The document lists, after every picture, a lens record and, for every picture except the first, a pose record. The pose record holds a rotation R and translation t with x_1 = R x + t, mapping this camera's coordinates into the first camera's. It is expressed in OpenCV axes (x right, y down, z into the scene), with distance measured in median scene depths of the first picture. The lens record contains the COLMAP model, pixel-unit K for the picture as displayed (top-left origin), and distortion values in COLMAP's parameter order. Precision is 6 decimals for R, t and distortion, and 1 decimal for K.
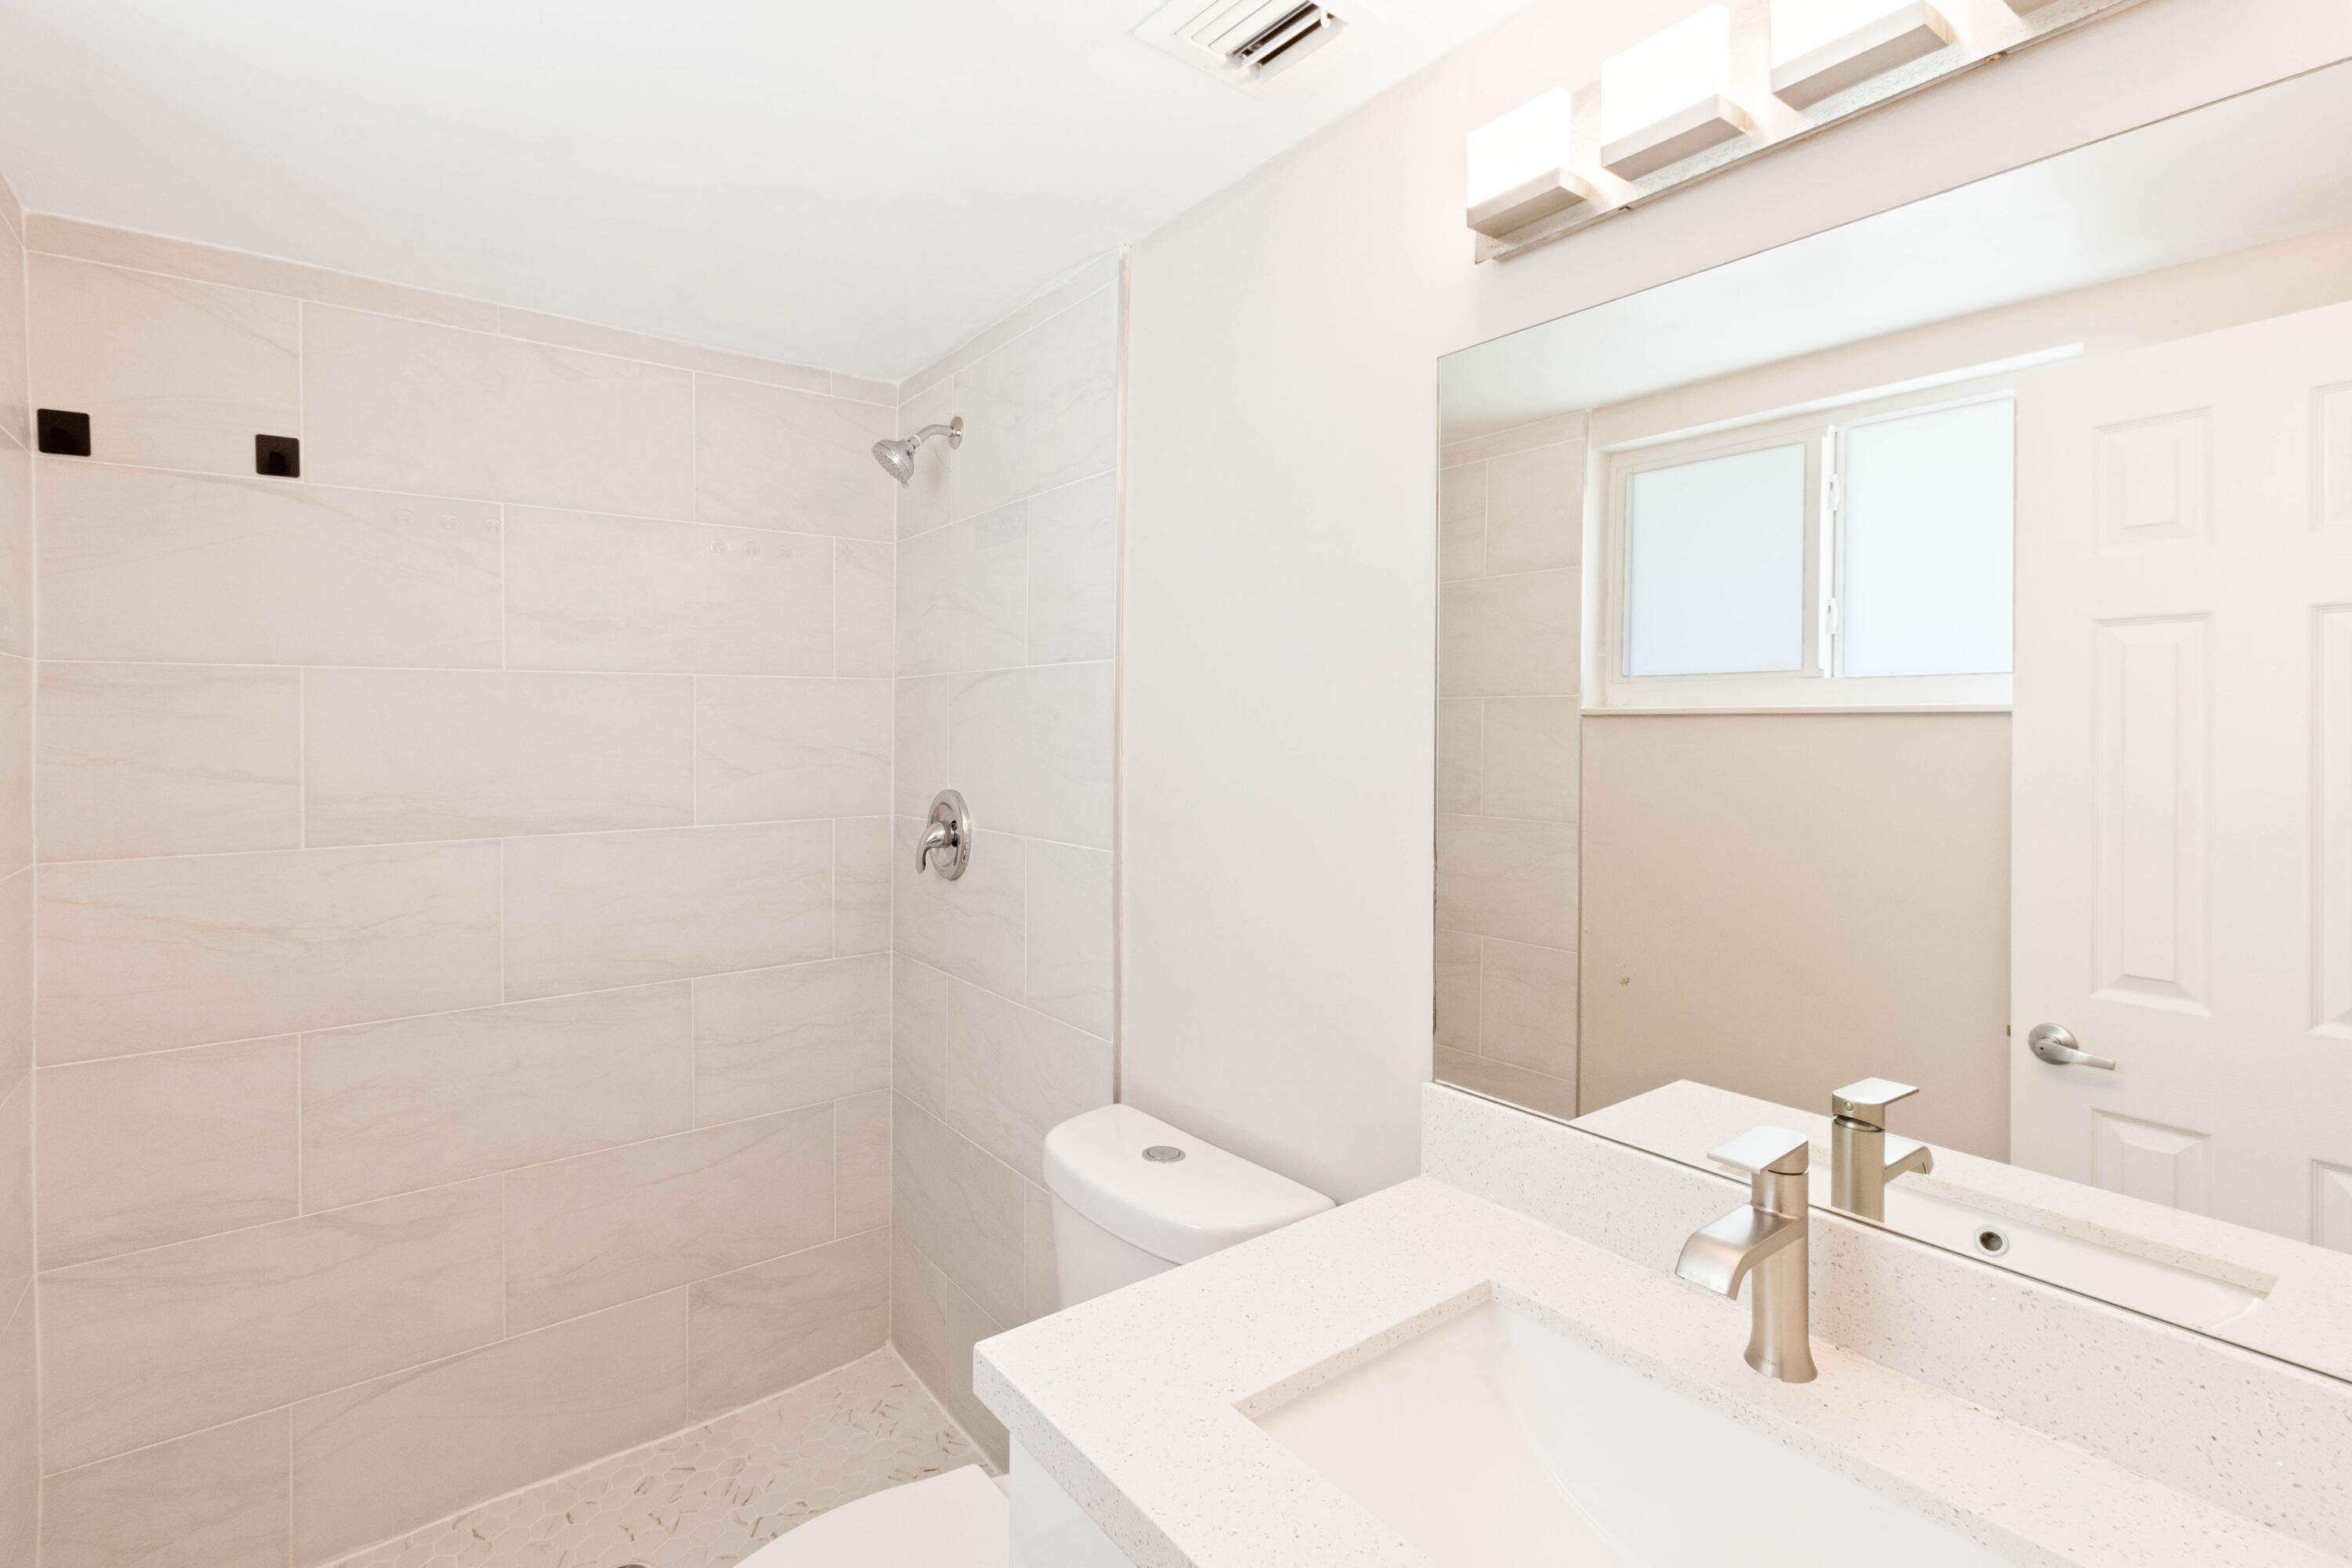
lens RADIAL K [[1105.9, 0, 1178.1], [0, 1105.9, 767.6], [0, 0, 1]] dist [0.005090, 0.000142]
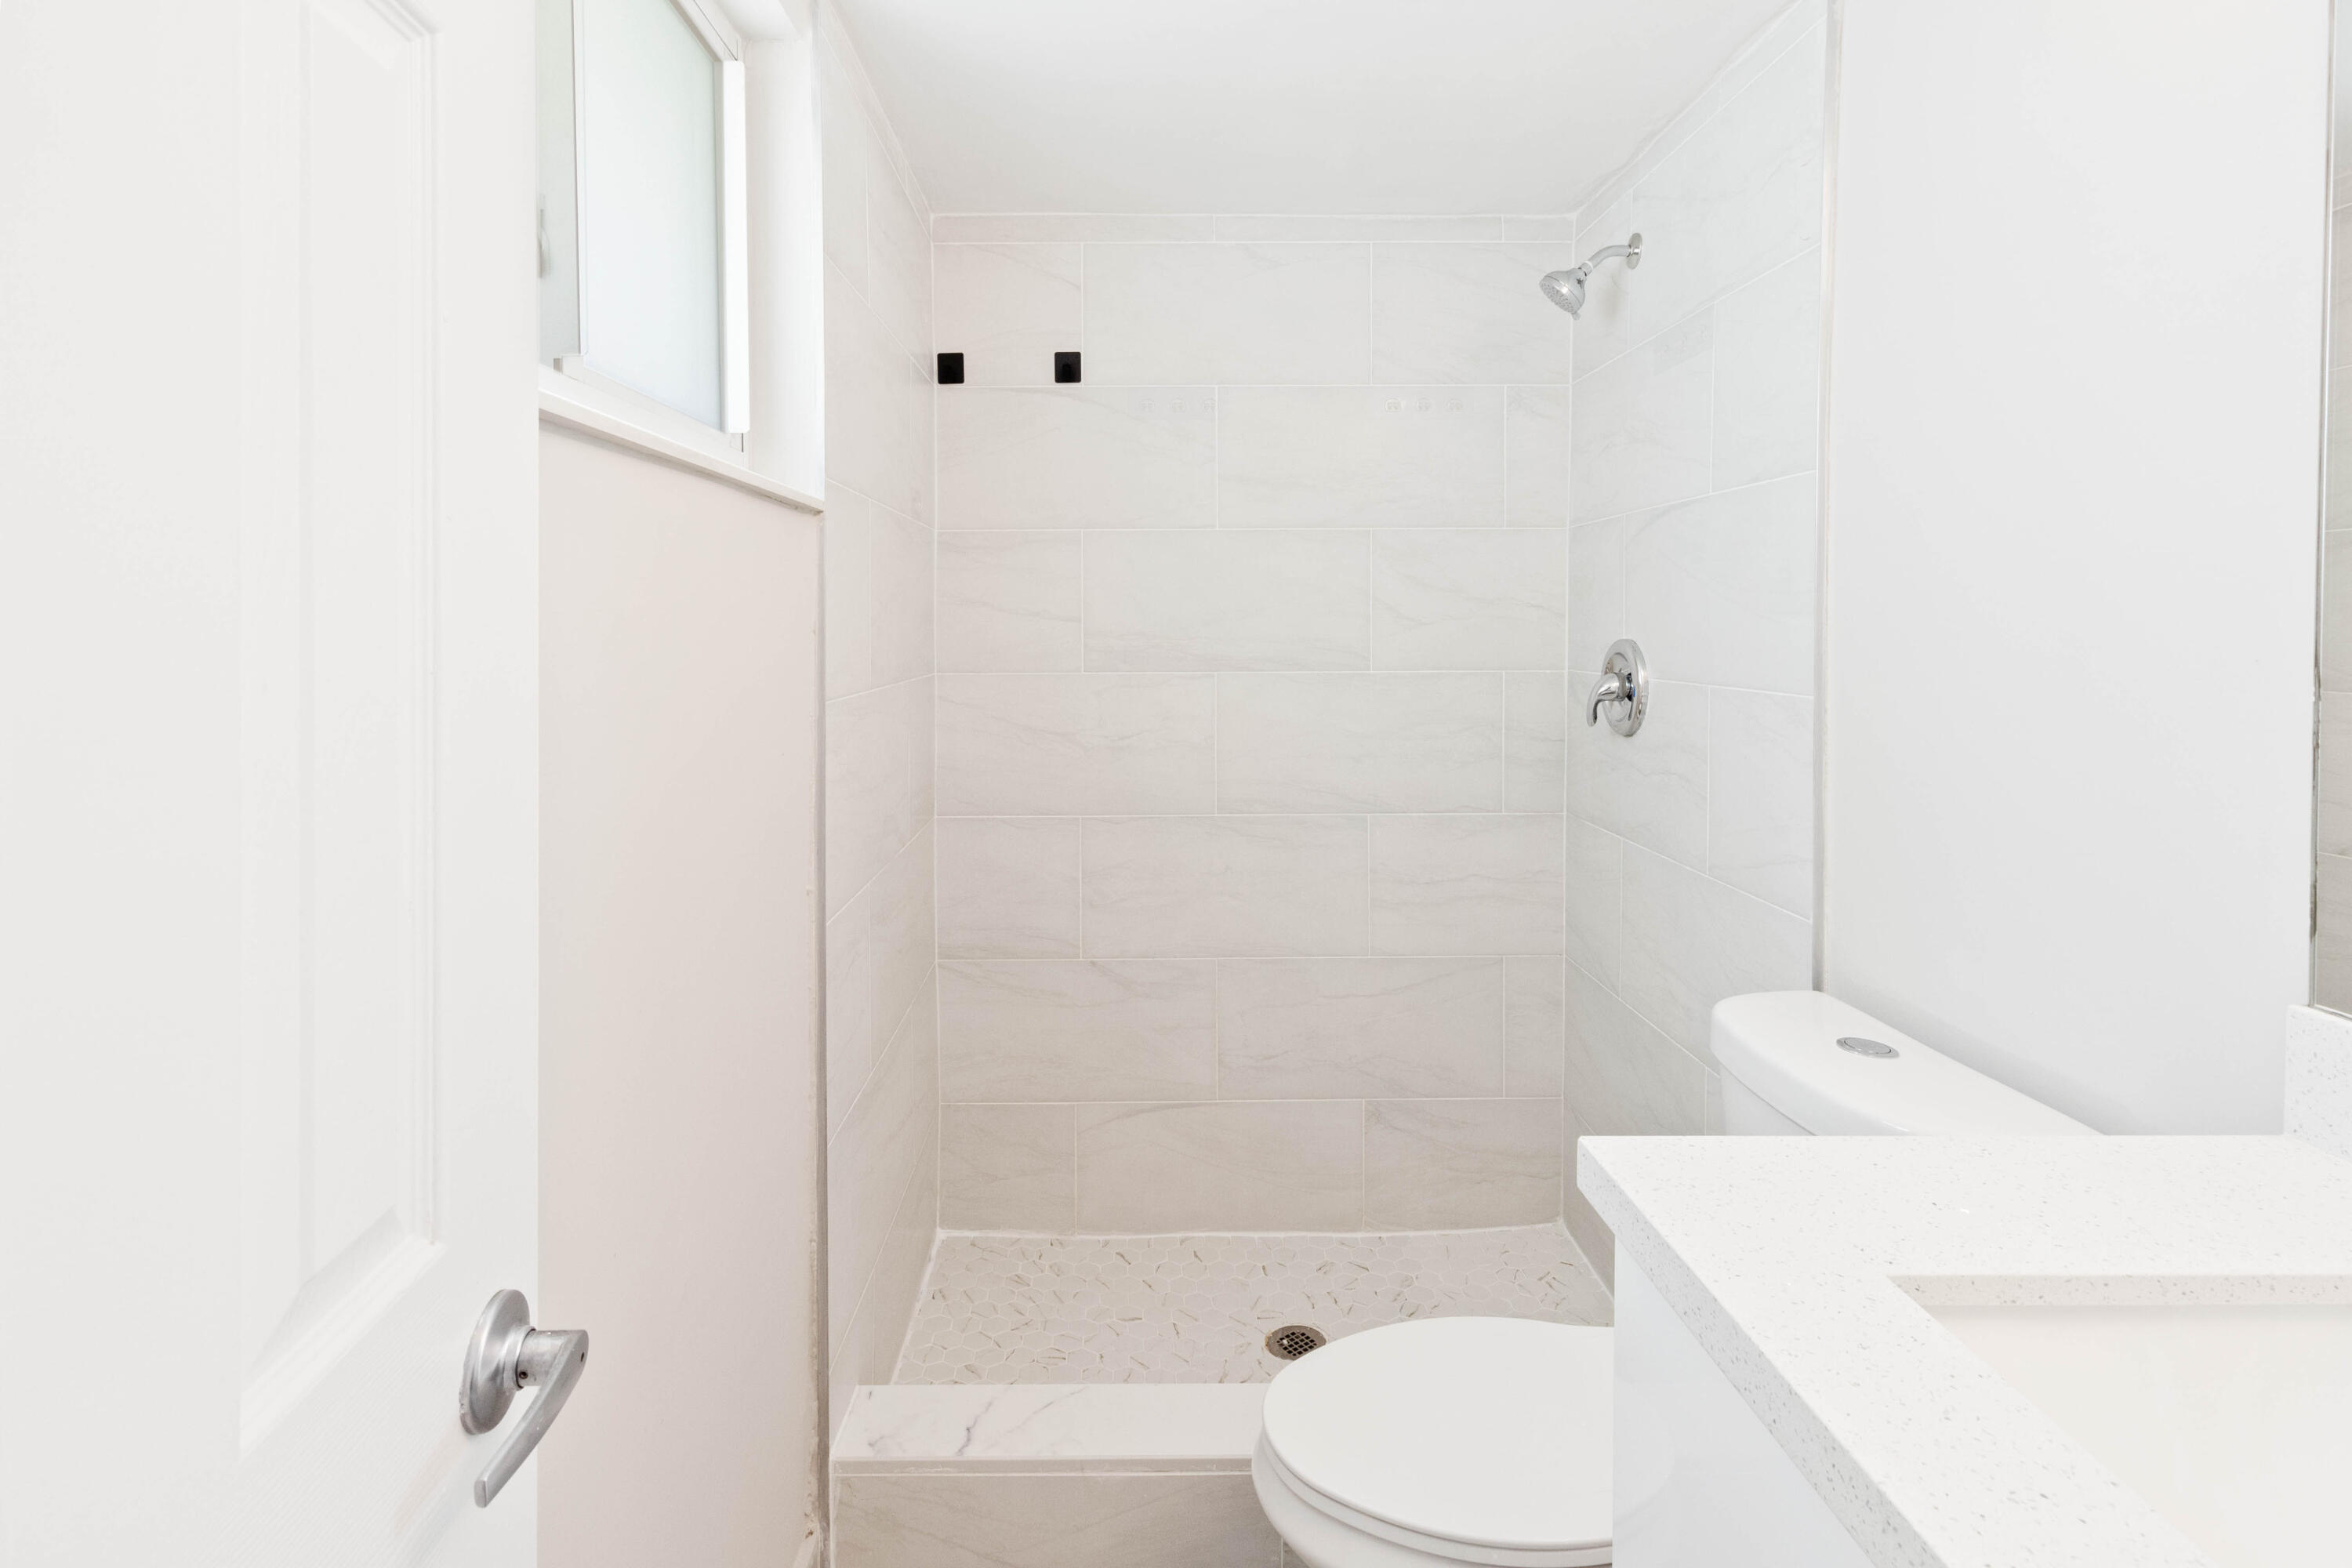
lens RADIAL K [[1148.7, 0, 1175.4], [0, 1148.7, 720.2], [0, 0, 1]] dist [0.000745, 0.000190]
pose [[0.803537, 0.013752, -0.595095, 0.073722], [-0.007469, 0.999887, 0.013021, 0.086837], [0.595207, -0.006018, 0.803550, -0.007401]]
